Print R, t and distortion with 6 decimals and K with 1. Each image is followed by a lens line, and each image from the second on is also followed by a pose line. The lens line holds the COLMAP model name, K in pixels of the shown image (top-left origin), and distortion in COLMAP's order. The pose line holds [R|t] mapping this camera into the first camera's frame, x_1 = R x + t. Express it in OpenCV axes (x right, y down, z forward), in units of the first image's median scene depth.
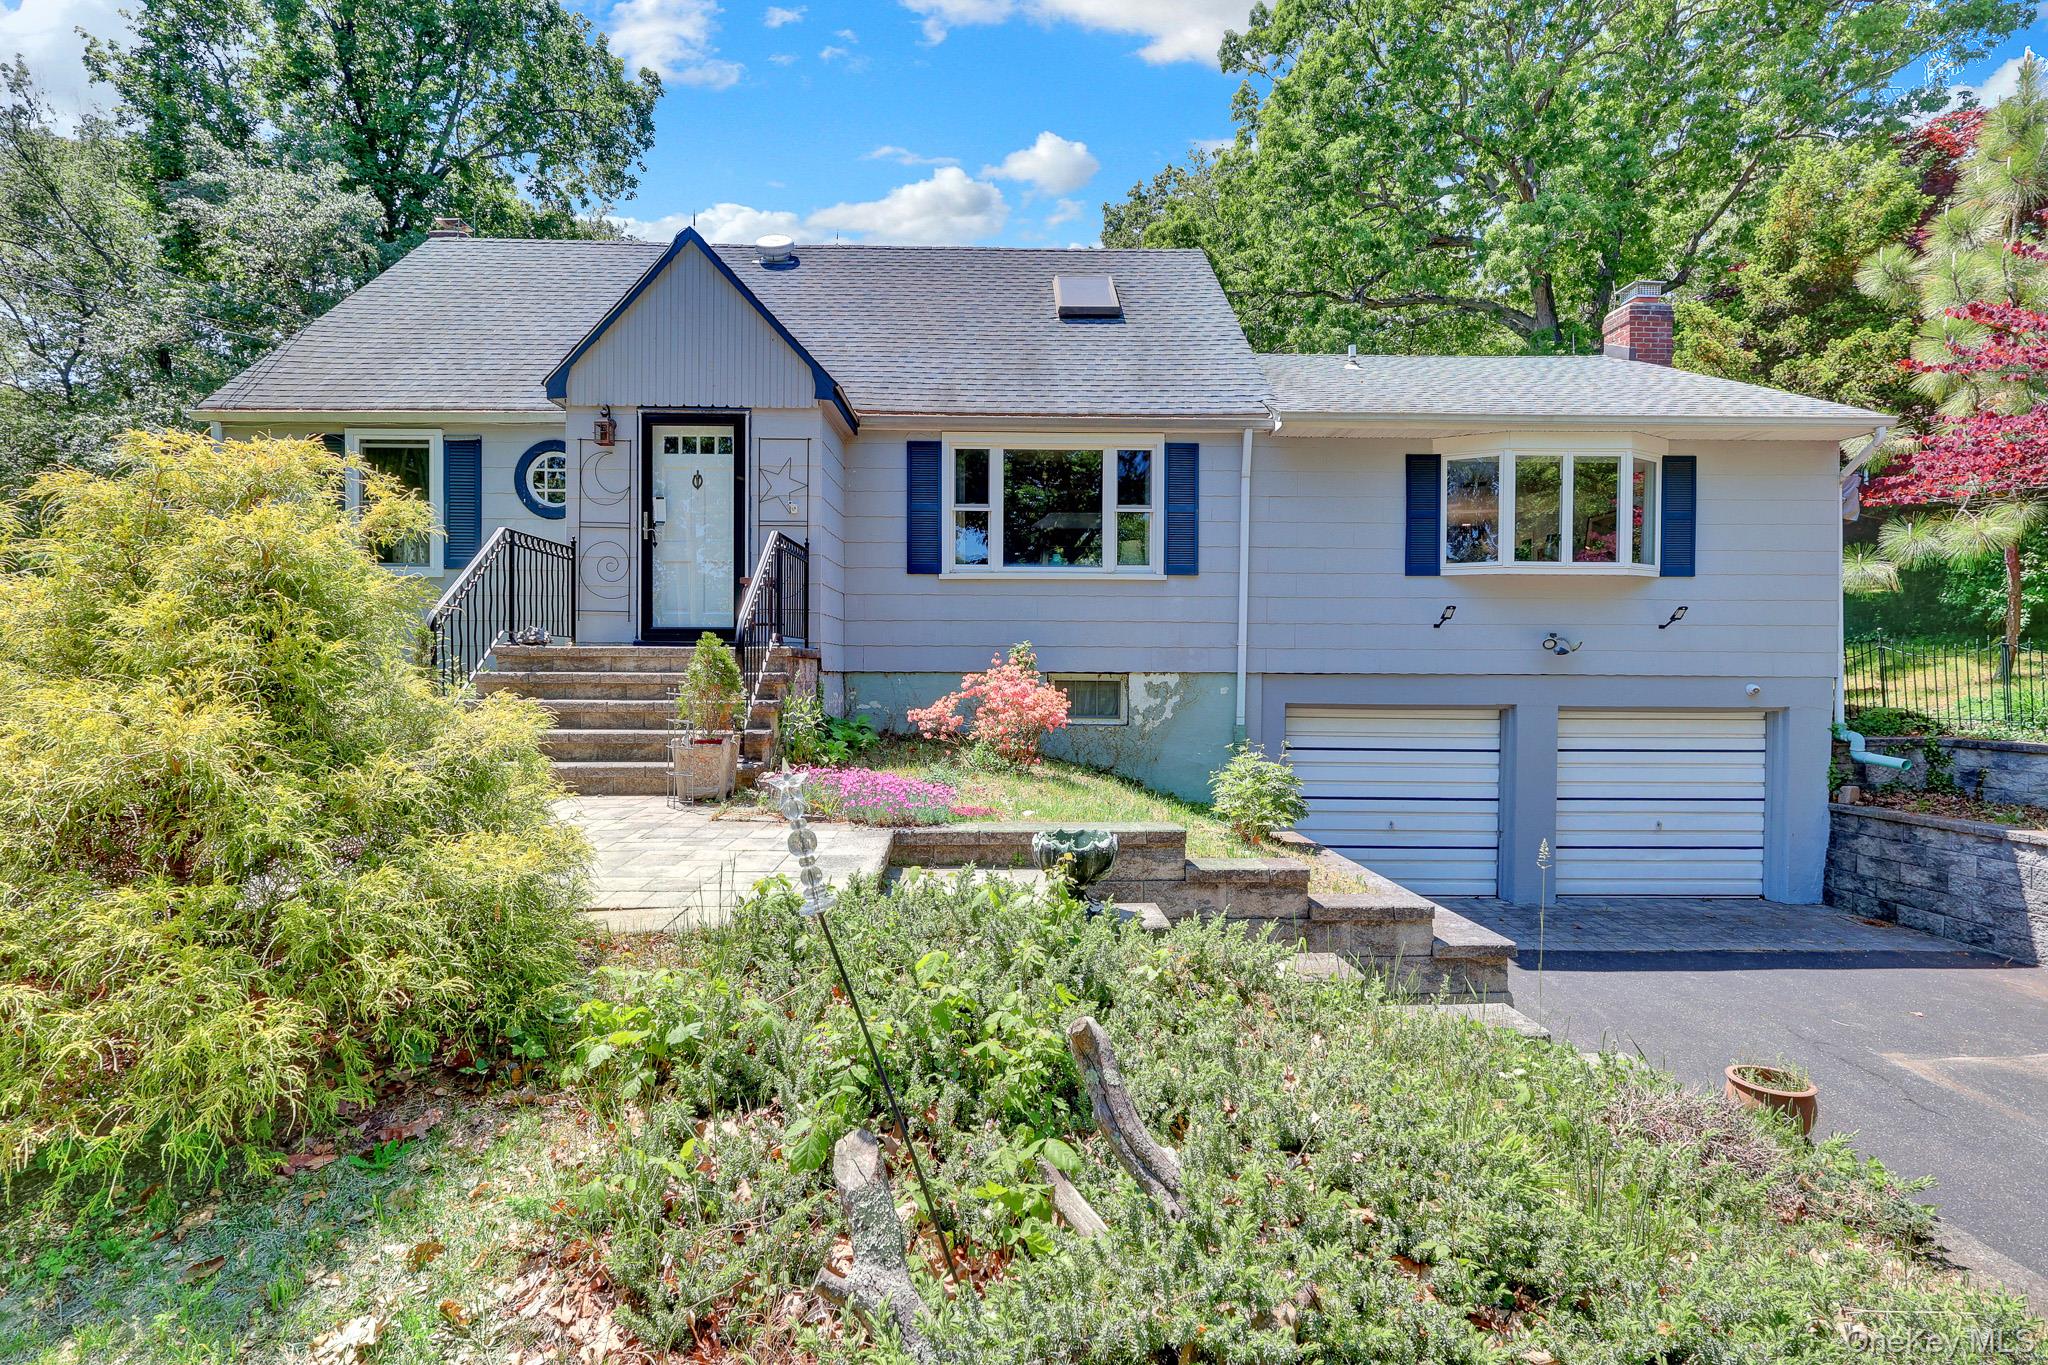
lens RADIAL K [[950.9, 0, 1023.0], [0, 950.9, 685.6], [0, 0, 1]] dist [-0.001763, 0.001253]
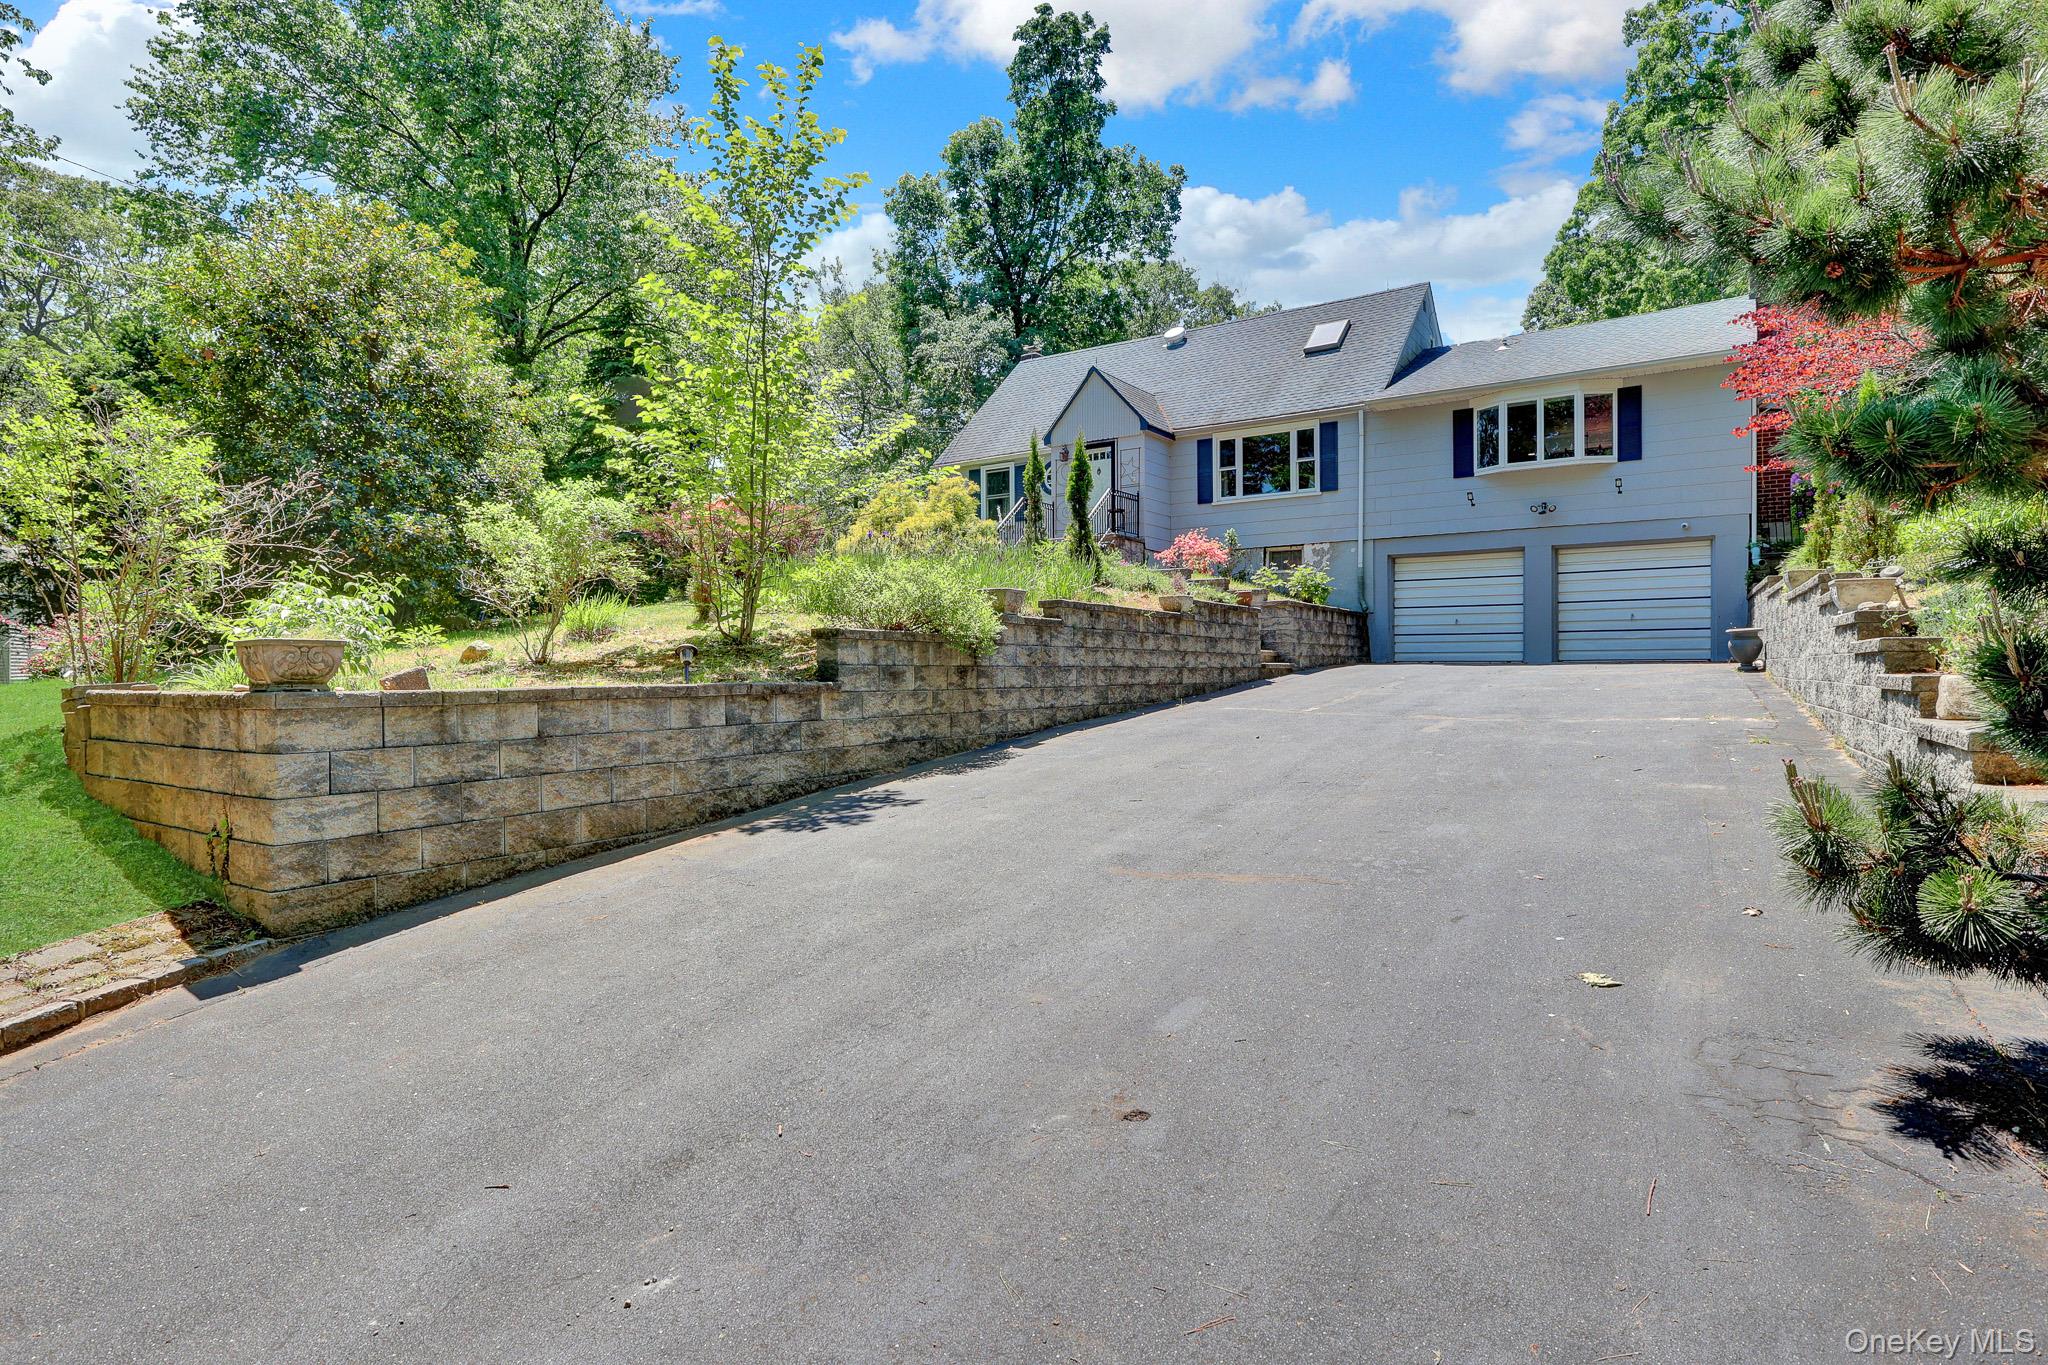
lens RADIAL K [[950.9, 0, 1027.3], [0, 950.9, 674.0], [0, 0, 1]] dist [-0.001763, 0.001253]
pose [[0.827007, 0.004321, -0.562175, 0.737596], [0.001532, 0.999949, 0.009939, 0.231072], [0.562189, -0.009080, 0.826959, -0.926648]]
